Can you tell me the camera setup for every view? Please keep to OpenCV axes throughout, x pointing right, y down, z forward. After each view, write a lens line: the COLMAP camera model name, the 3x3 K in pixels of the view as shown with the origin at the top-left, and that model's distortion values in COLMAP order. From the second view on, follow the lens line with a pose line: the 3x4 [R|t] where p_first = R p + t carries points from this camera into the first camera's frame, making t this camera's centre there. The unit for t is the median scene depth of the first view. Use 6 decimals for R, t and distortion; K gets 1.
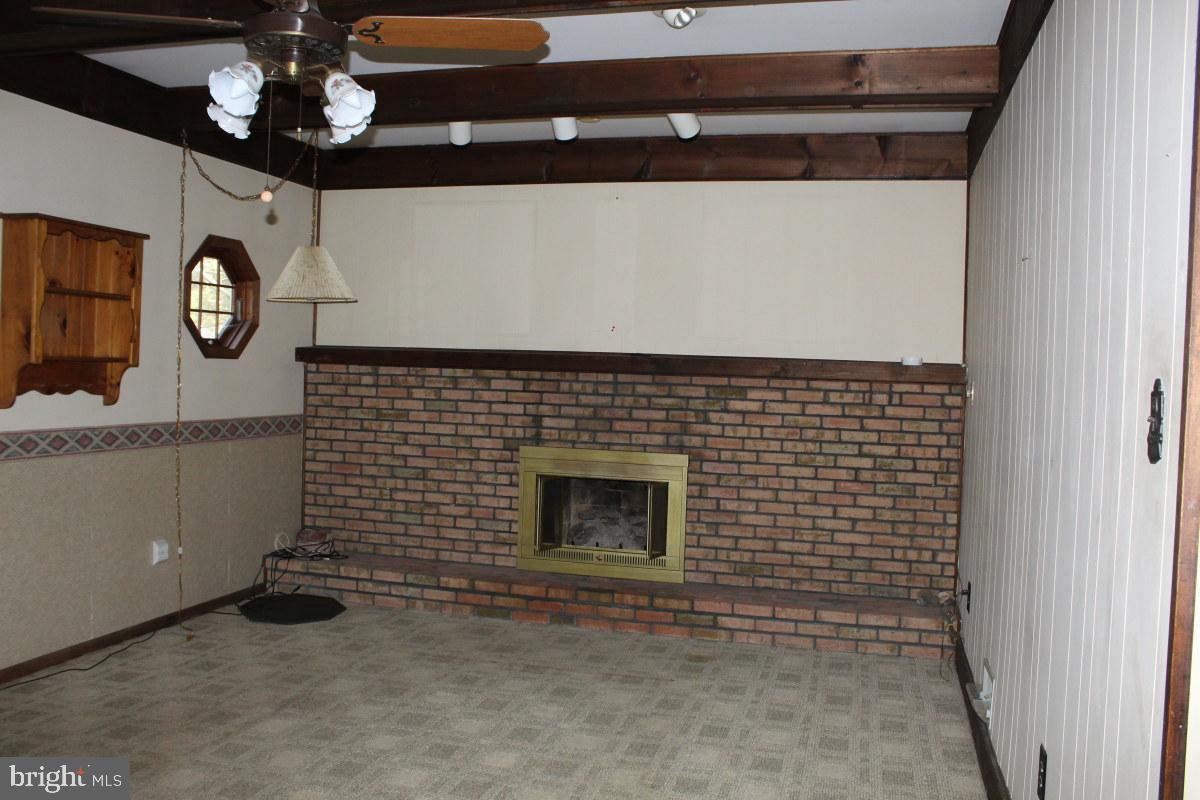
lens RADIAL K [[1005.2, 0, 595.0], [0, 1005.2, 398.9], [0, 0, 1]] dist [-0.153908, 0.127257]
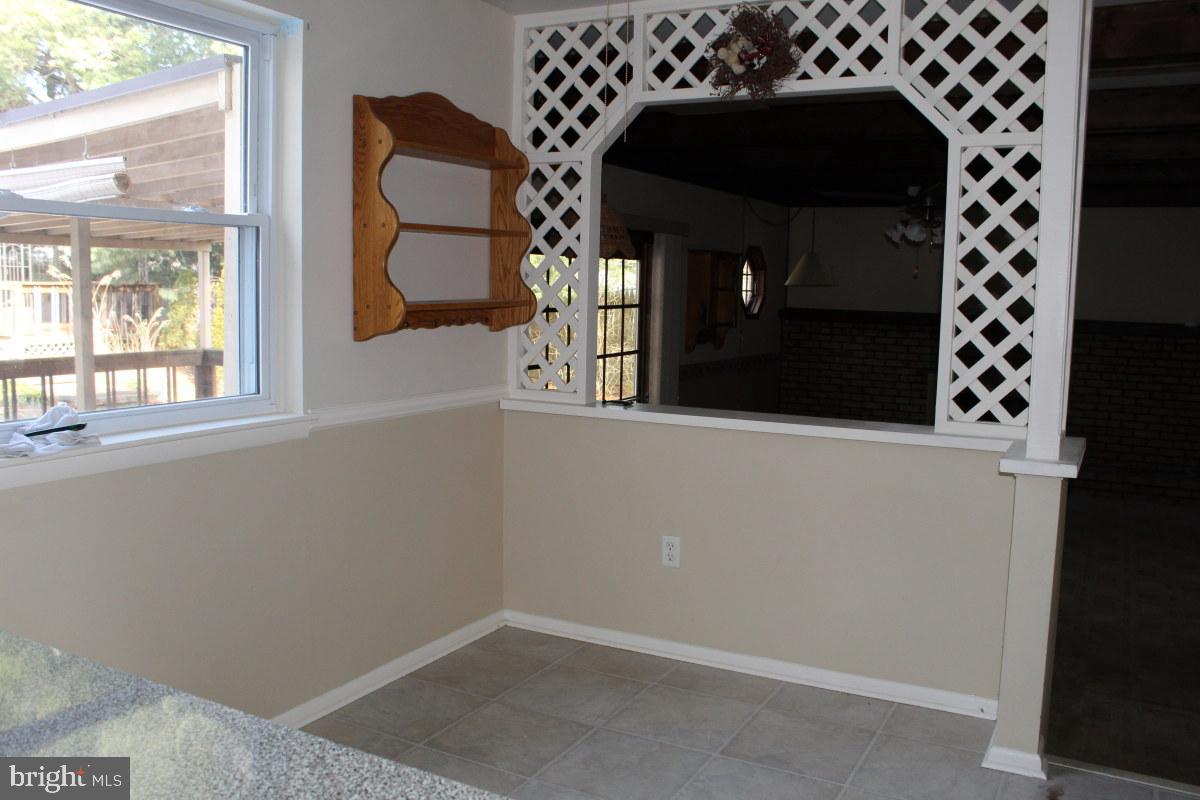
lens RADIAL K [[1005.2, 0, 605.2], [0, 1005.2, 398.0], [0, 0, 1]] dist [-0.153908, 0.127257]
pose [[0.975168, 0.016209, -0.220872, -0.236180], [0.000575, 0.997129, 0.075718, -0.035288], [0.221465, -0.073965, 0.972359, -0.675572]]
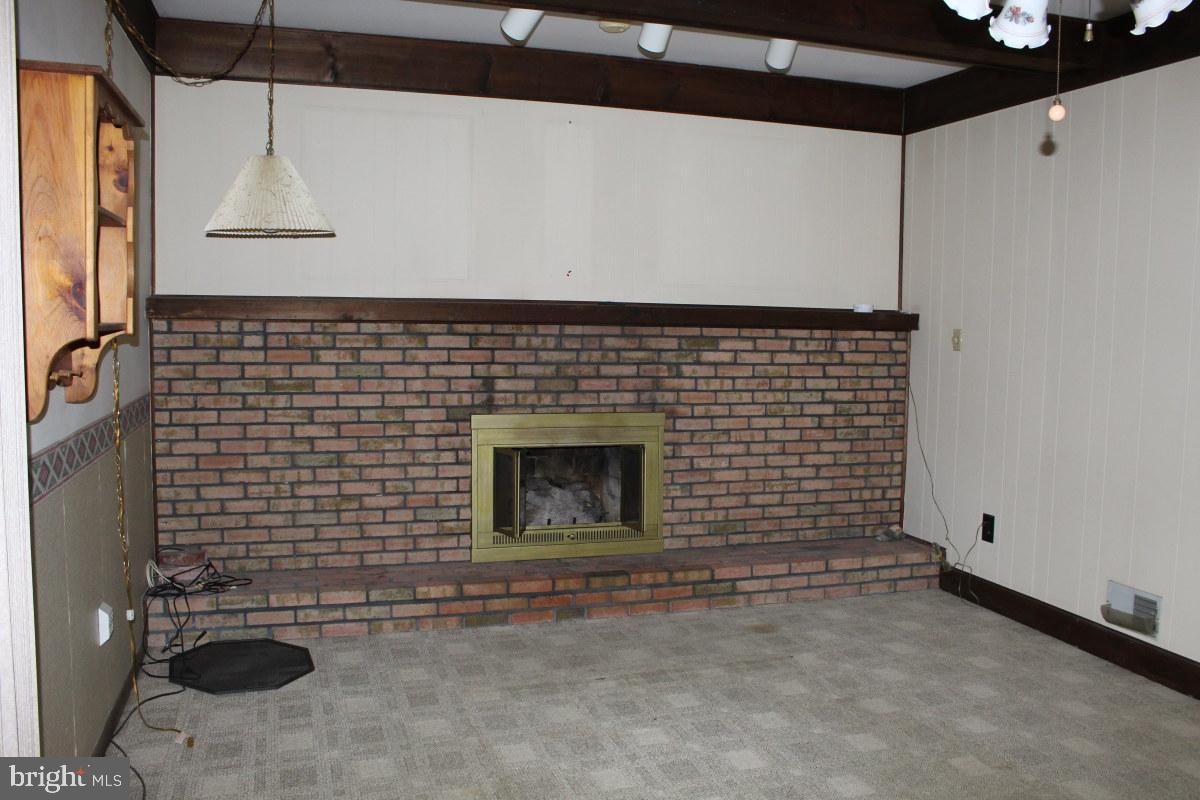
lens RADIAL K [[1005.2, 0, 602.1], [0, 1005.2, 400.5], [0, 0, 1]] dist [-0.153908, 0.127257]
pose [[0.838222, -0.061212, 0.541882, -0.446771], [0.026422, 0.997072, 0.071759, -0.022442], [-0.544688, -0.045832, 0.837385, 0.260599]]
